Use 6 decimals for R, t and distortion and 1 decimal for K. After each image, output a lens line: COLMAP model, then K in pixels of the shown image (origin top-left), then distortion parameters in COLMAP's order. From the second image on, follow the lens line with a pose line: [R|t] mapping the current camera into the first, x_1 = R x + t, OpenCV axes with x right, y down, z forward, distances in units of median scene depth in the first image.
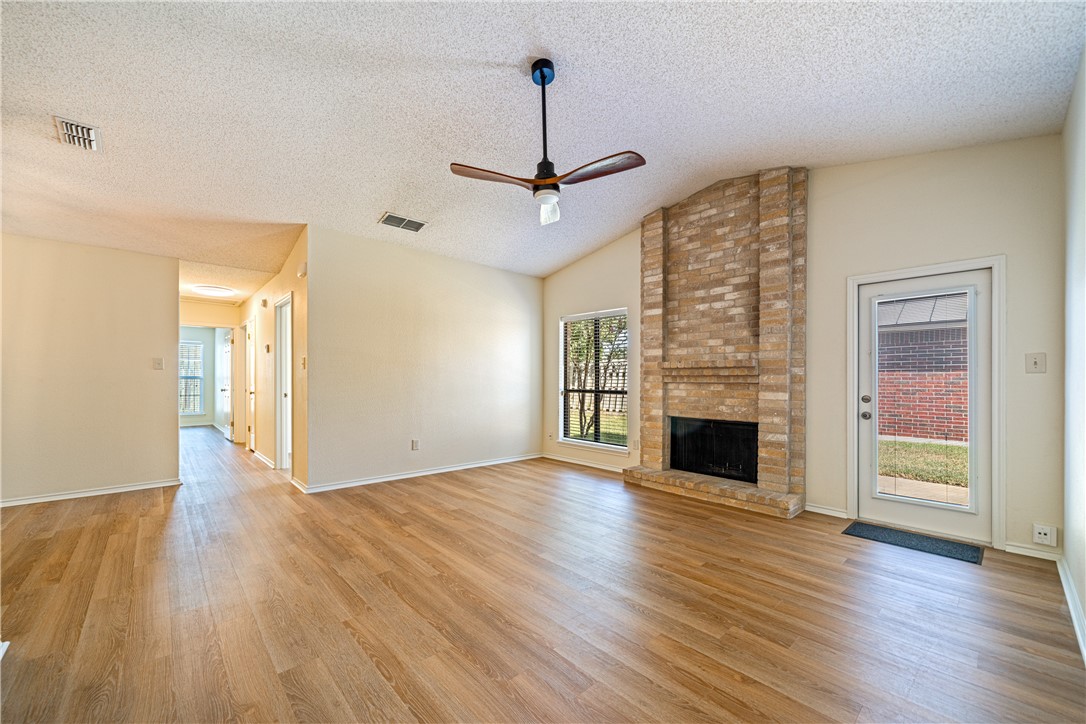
lens RADIAL K [[419.7, 0, 539.3], [0, 419.7, 380.2], [0, 0, 1]] dist [0.000767, 0.000184]
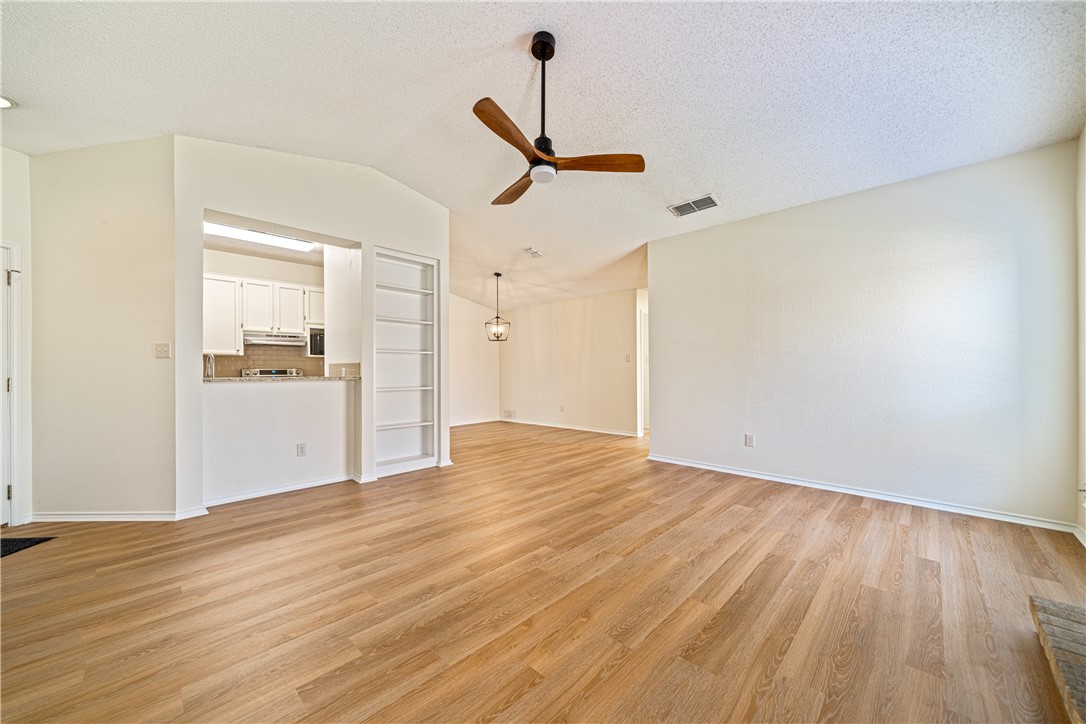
lens RADIAL K [[397.1, 0, 543.1], [0, 397.1, 371.6], [0, 0, 1]] dist [-0.001239, -0.000129]
pose [[0.065022, 0.002332, -0.997881, 0.598818], [0.005214, 0.999983, 0.002677, 0.006300], [0.997870, -0.005377, 0.065009, 0.612346]]
